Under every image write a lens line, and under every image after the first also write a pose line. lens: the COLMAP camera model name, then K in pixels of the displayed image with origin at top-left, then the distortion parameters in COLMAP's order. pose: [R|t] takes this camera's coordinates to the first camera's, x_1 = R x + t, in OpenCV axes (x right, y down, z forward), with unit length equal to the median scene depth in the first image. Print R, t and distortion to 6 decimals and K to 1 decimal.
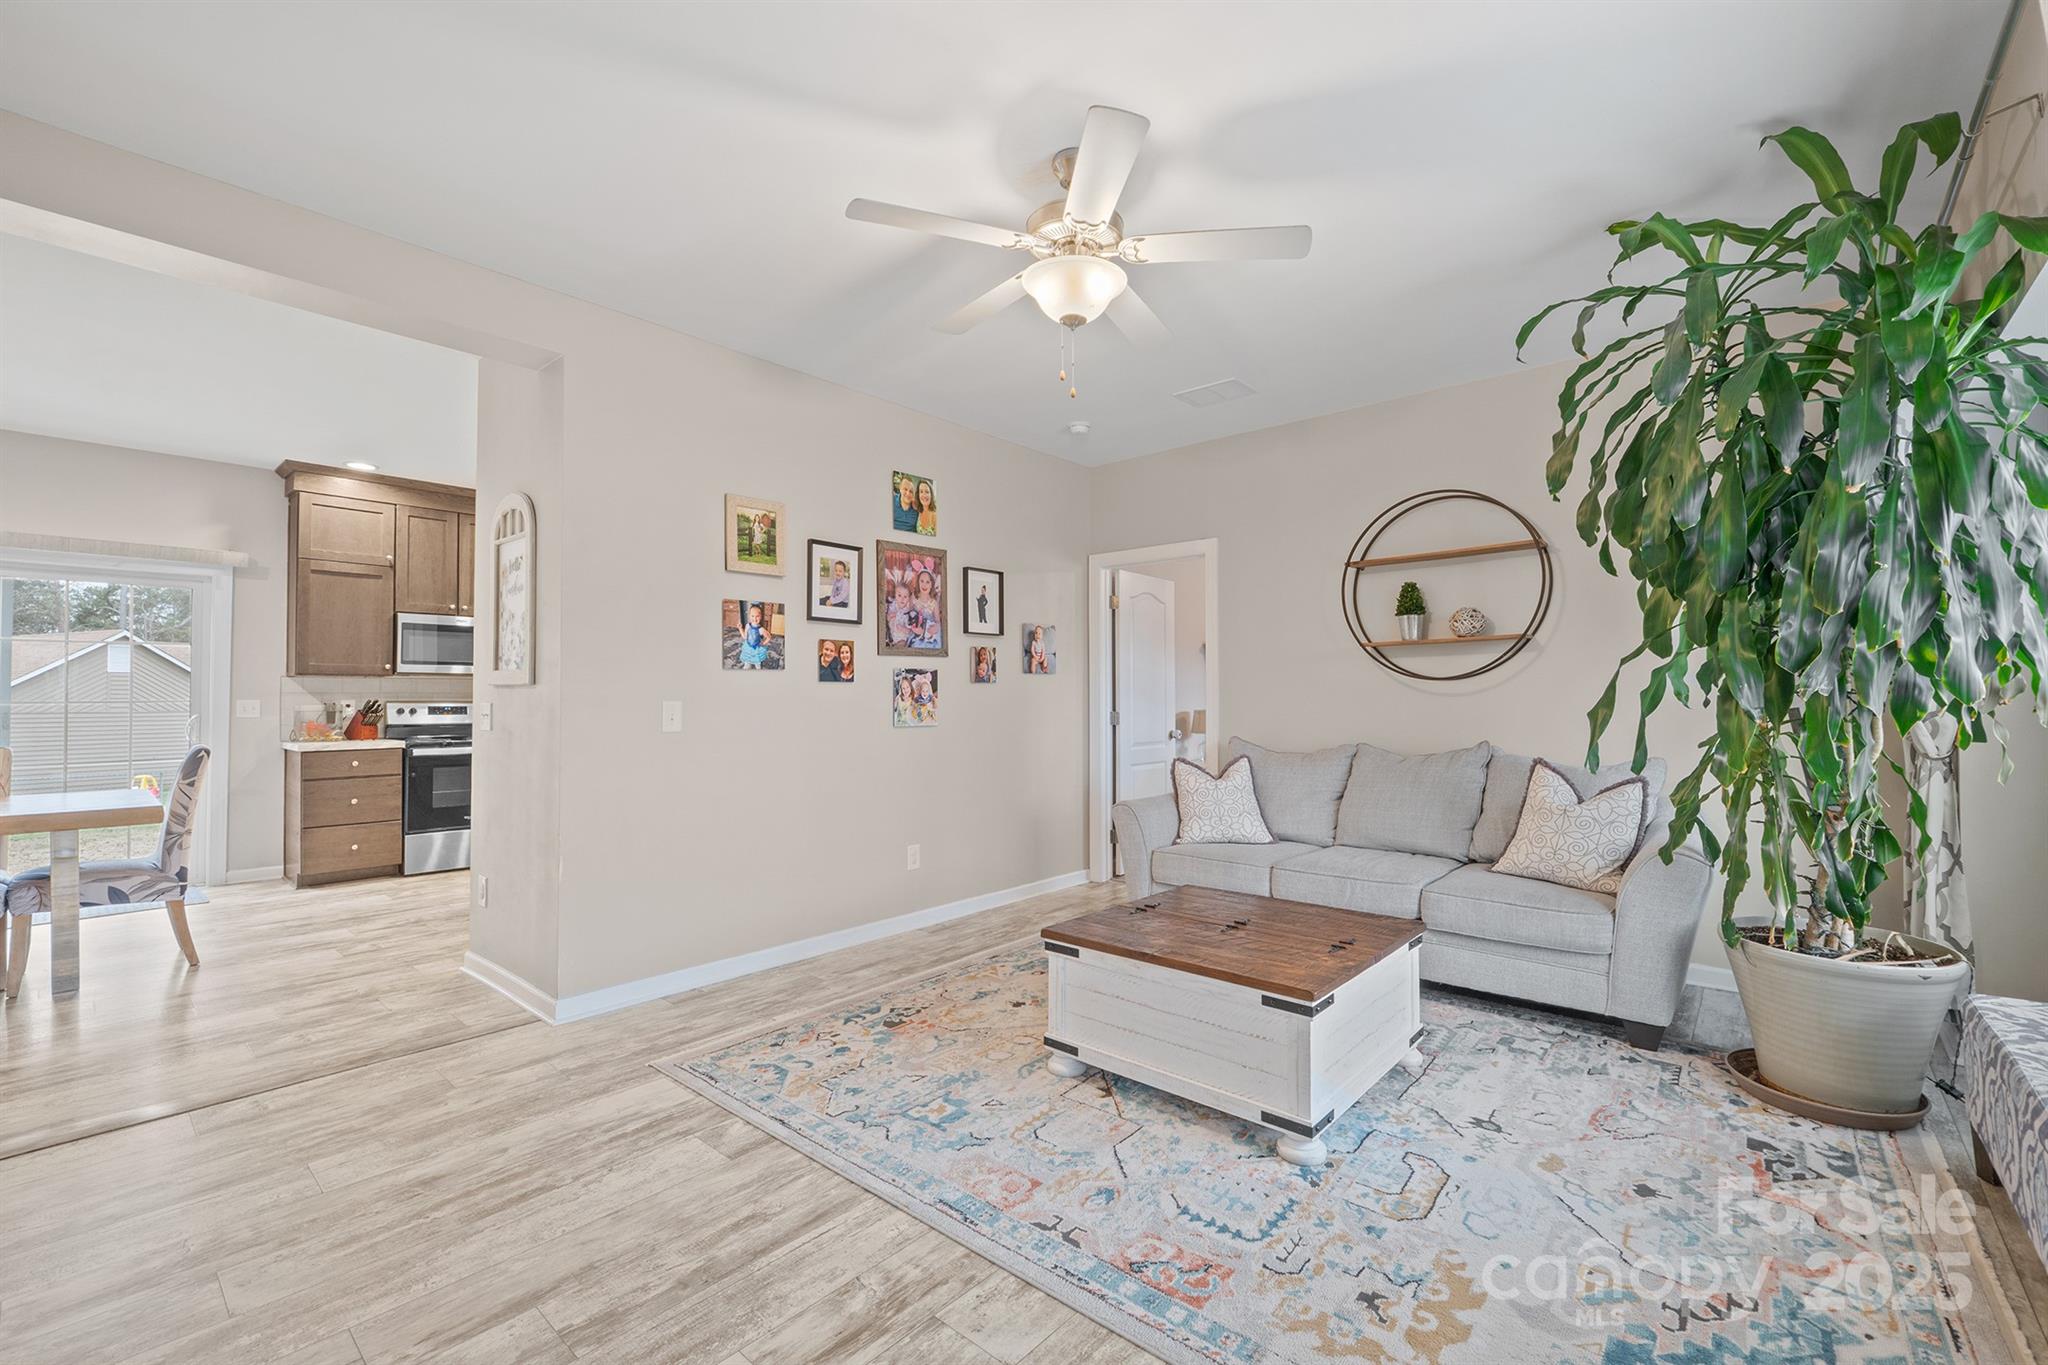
lens RADIAL K [[853.2, 0, 1030.0], [0, 853.2, 671.5], [0, 0, 1]] dist [-0.008441, -0.000354]
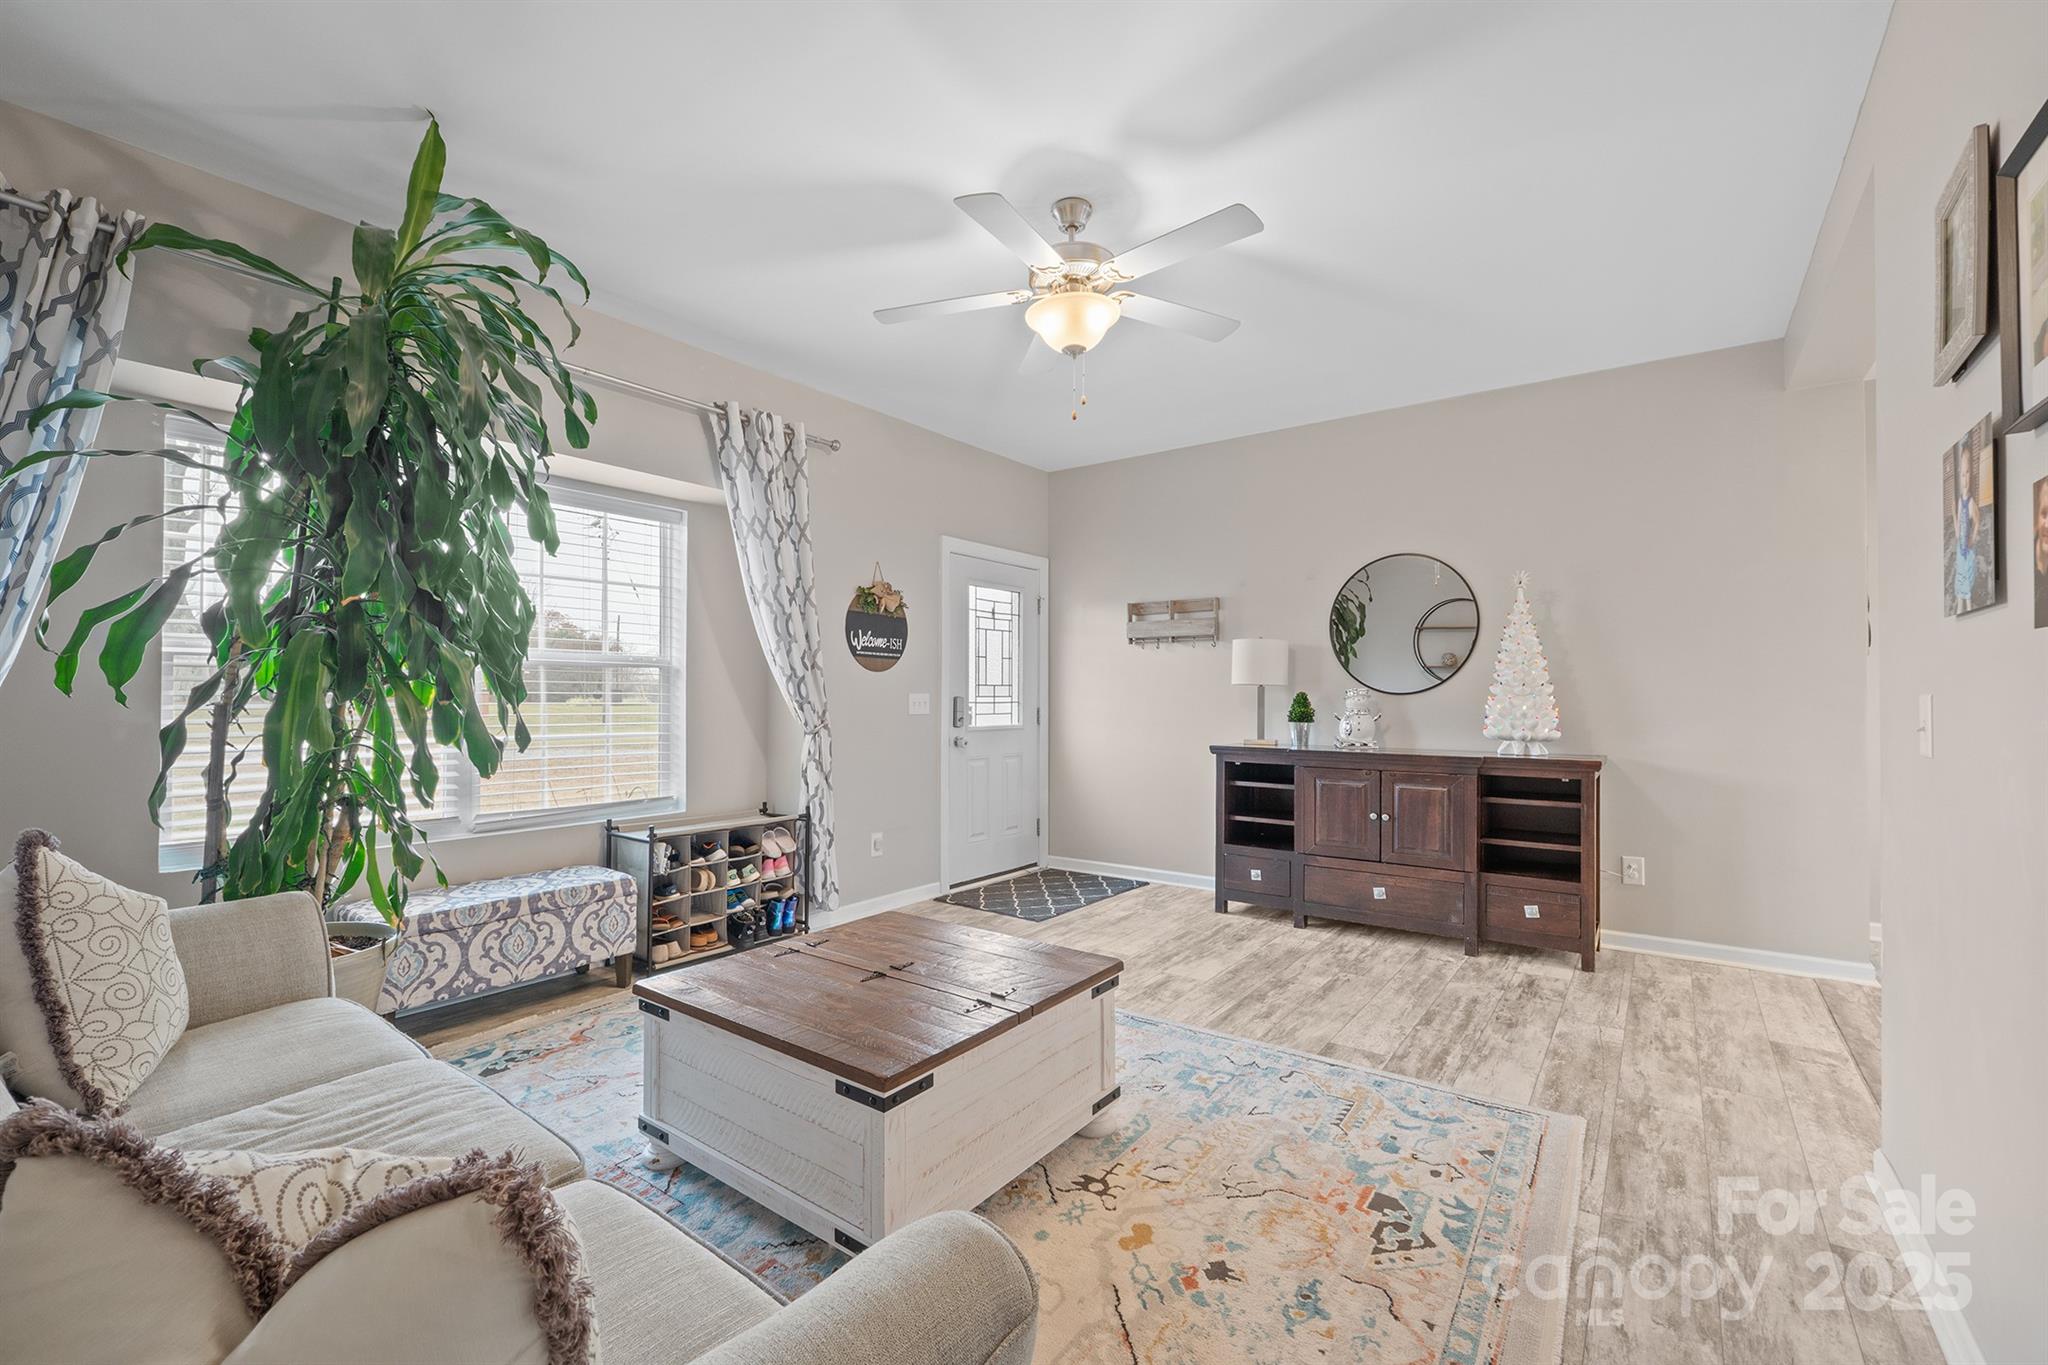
lens RADIAL K [[864.8, 0, 1032.4], [0, 864.8, 688.2], [0, 0, 1]] dist [-0.007957, -0.000129]
pose [[-0.996524, 0.000341, -0.083310, 0.176365], [0.003672, 0.999200, -0.039831, 0.063773], [0.083229, -0.039999, -0.995727, 1.873490]]
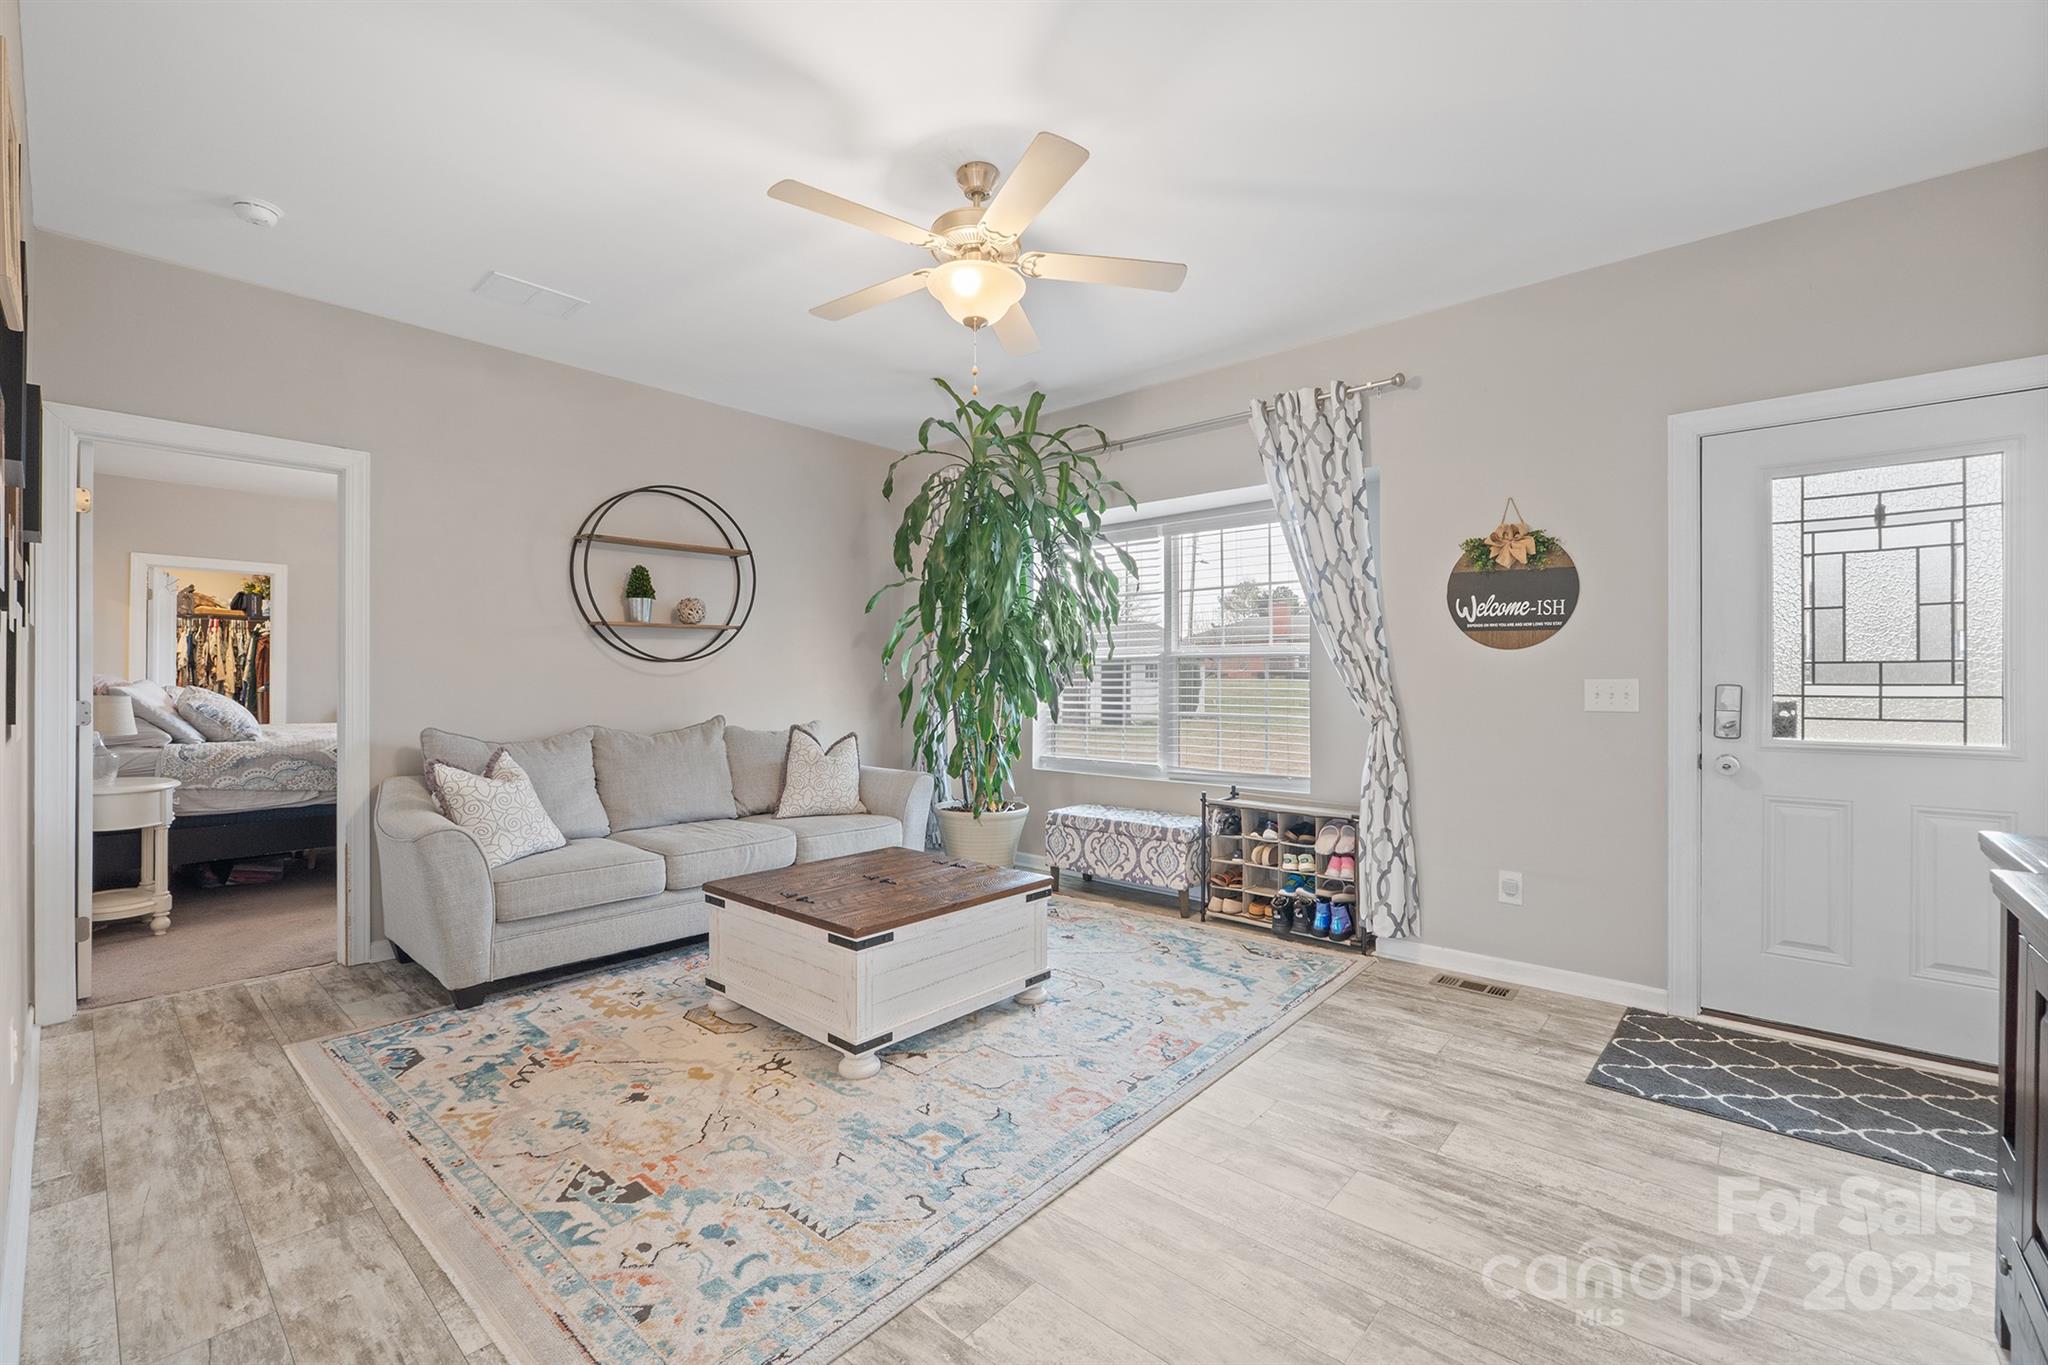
lens RADIAL K [[860.5, 0, 1017.8], [0, 860.5, 677.7], [0, 0, 1]] dist [-0.005630, 0.000295]
pose [[0.013212, 0.004124, 0.999904, -0.908830], [-0.032896, 0.999452, -0.003687, 0.030341], [-0.999371, -0.032844, 0.013341, 0.827824]]
